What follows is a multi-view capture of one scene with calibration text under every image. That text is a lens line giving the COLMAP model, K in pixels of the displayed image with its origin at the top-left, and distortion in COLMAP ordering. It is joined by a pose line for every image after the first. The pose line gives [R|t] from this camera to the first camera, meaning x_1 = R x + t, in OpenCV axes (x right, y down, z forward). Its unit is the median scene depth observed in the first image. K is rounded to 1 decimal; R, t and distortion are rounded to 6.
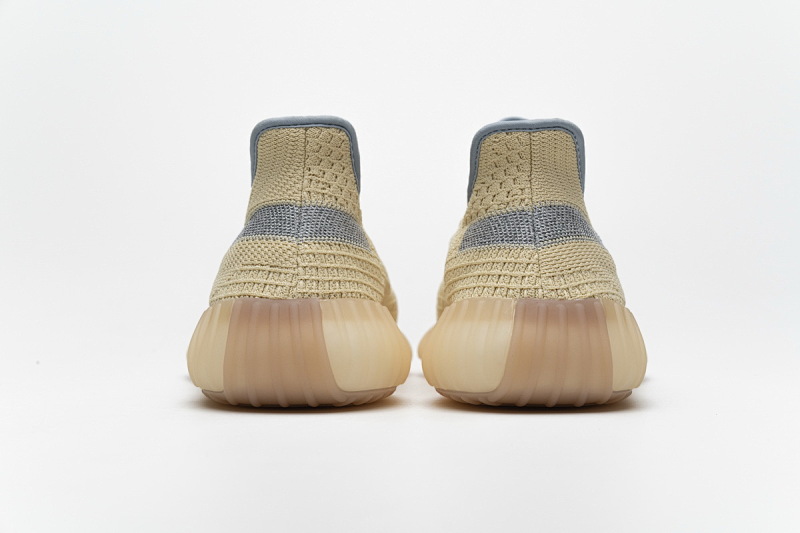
lens RADIAL K [[1597.3, 0, 400.4], [0, 1597.3, 262.0], [0, 0, 1]] dist [0.000805, 0.000000]
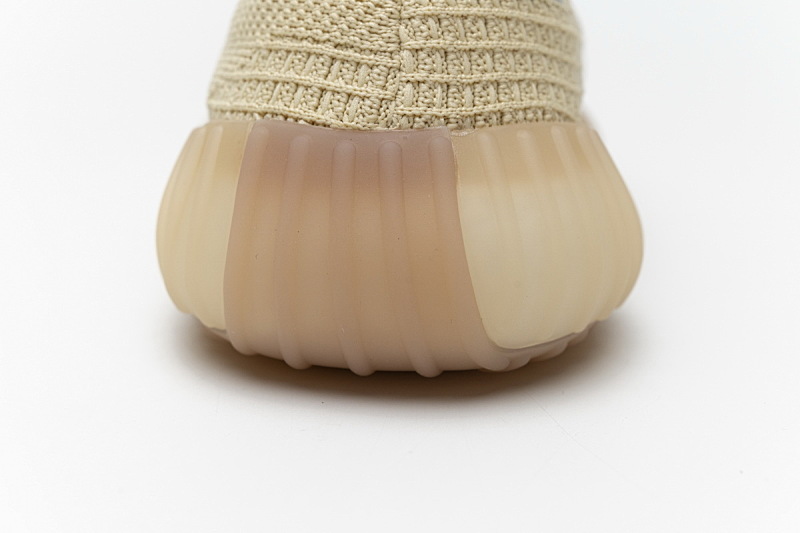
lens RADIAL K [[1597.3, 0, 398.7], [0, 1597.3, 271.1], [0, 0, 1]] dist [0.000805, 0.000000]
pose [[0.998147, 0.029959, -0.052962, -0.039896], [-0.017034, 0.973172, 0.229449, -0.035932], [0.058415, -0.228122, 0.971879, 0.568372]]
